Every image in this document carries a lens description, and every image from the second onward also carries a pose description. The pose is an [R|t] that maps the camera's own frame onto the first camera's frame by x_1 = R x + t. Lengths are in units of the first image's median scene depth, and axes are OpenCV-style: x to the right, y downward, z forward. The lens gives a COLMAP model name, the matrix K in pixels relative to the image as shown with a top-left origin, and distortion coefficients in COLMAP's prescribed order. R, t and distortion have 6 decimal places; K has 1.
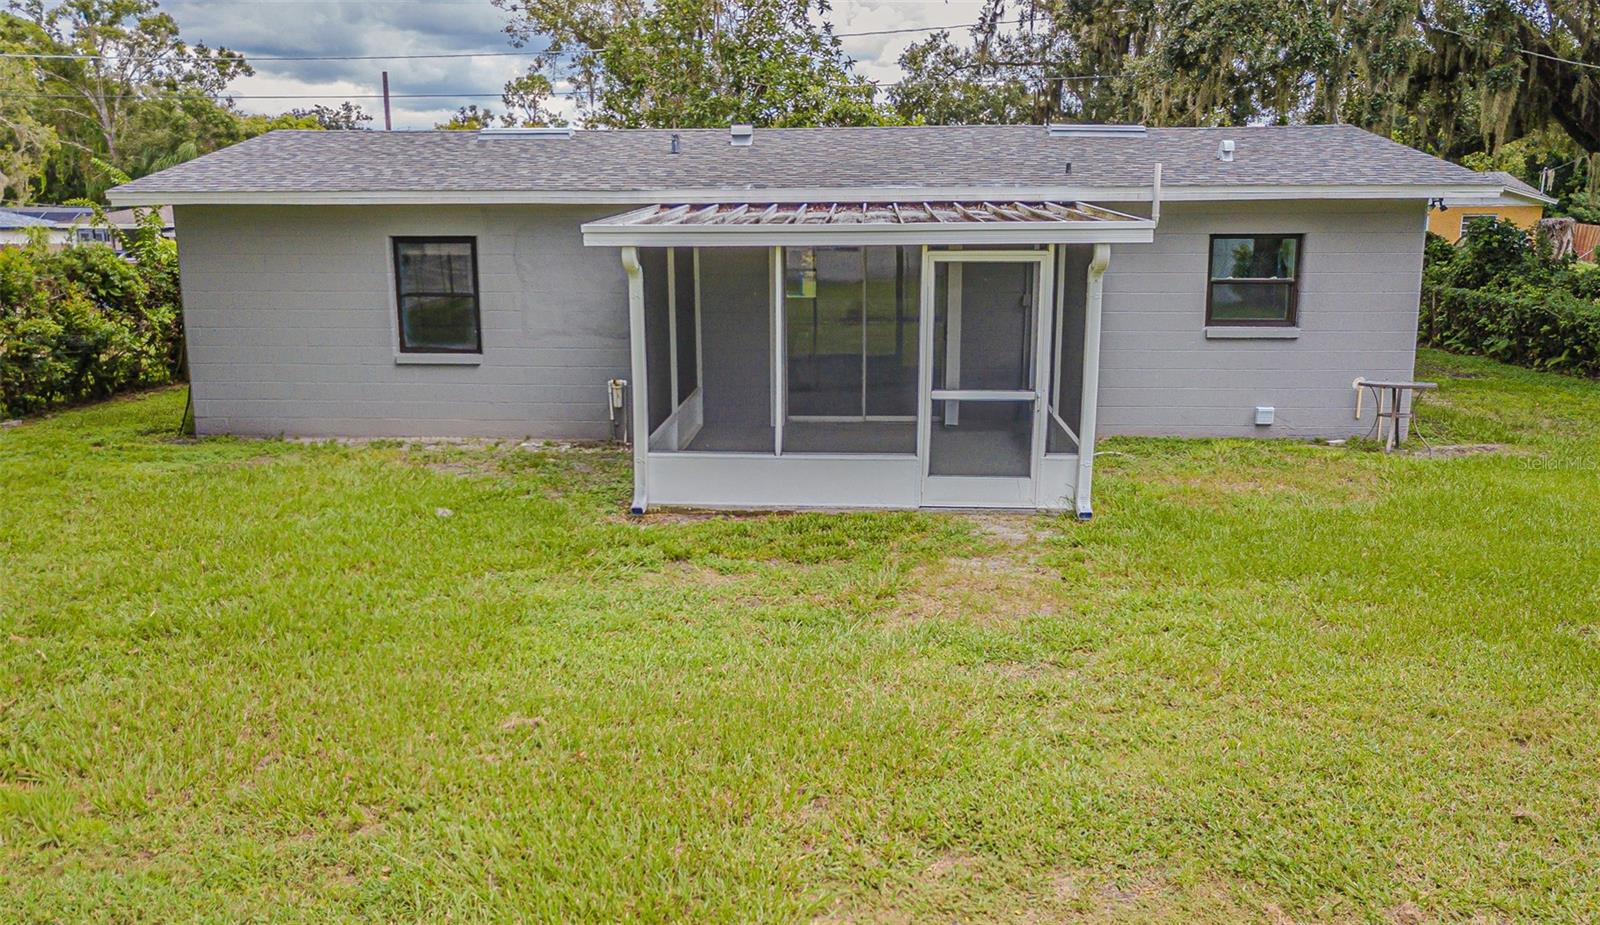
lens RADIAL K [[1259.8, 0, 791.4], [0, 1259.8, 458.9], [0, 0, 1]] dist [0.041133, 0.004468]
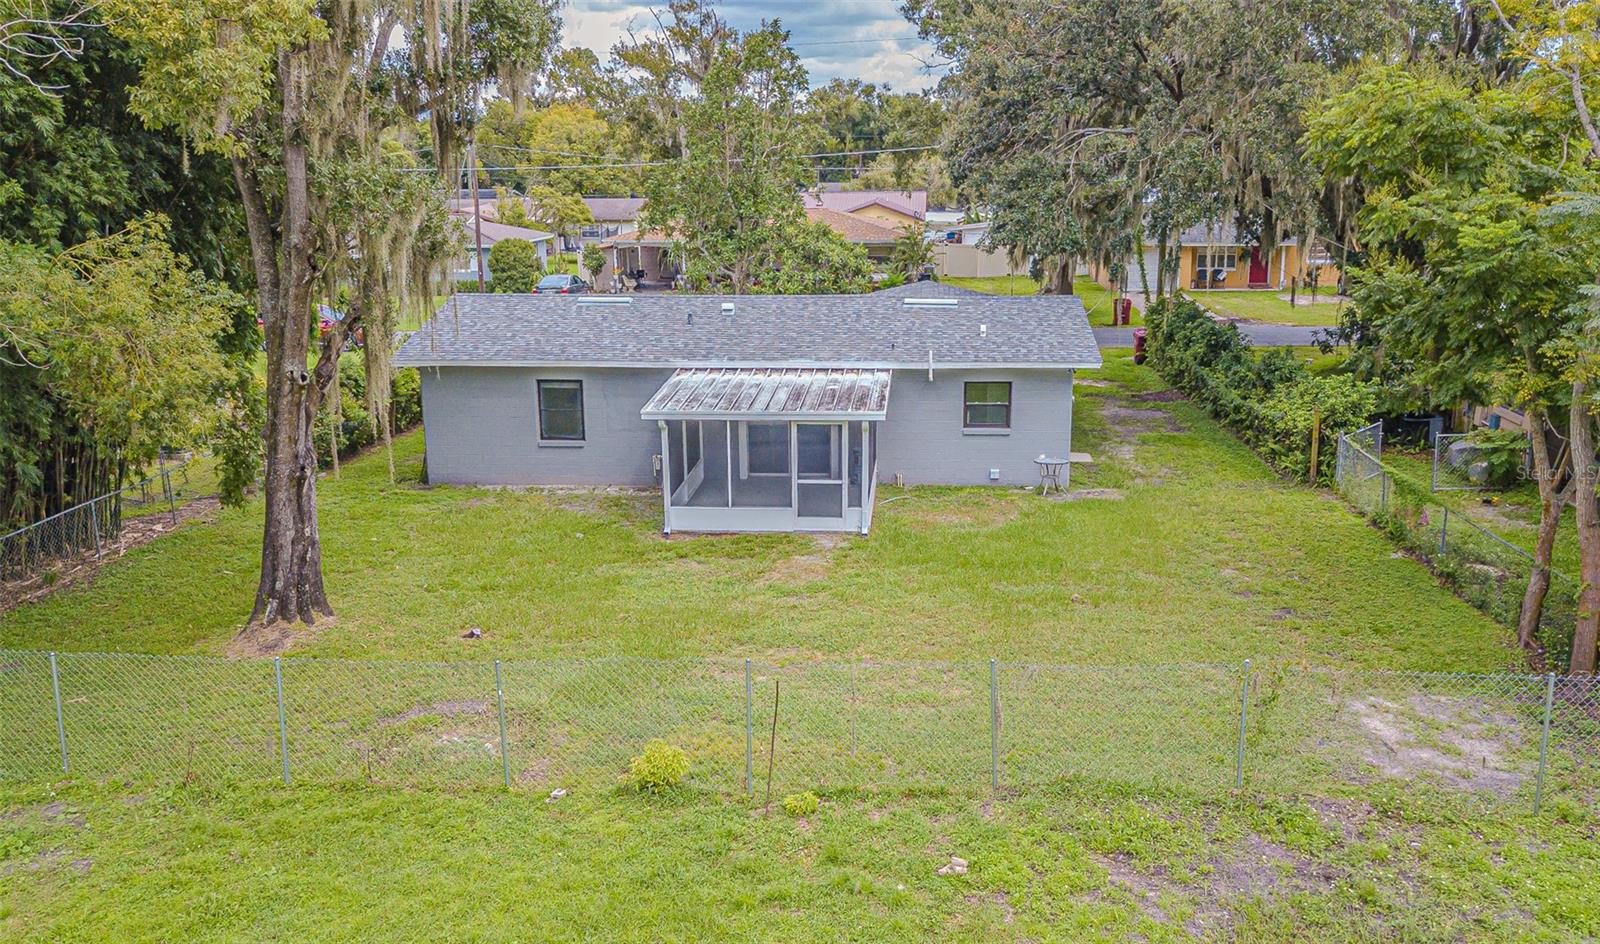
lens RADIAL K [[1296.1, 0, 878.3], [0, 1296.1, 451.3], [0, 0, 1]] dist [0.046651, -0.006274]
pose [[0.999703, -0.004036, 0.024026, 0.207395], [0.003341, 0.999577, 0.028893, -0.176842], [-0.024132, -0.028804, 0.999294, -1.354506]]
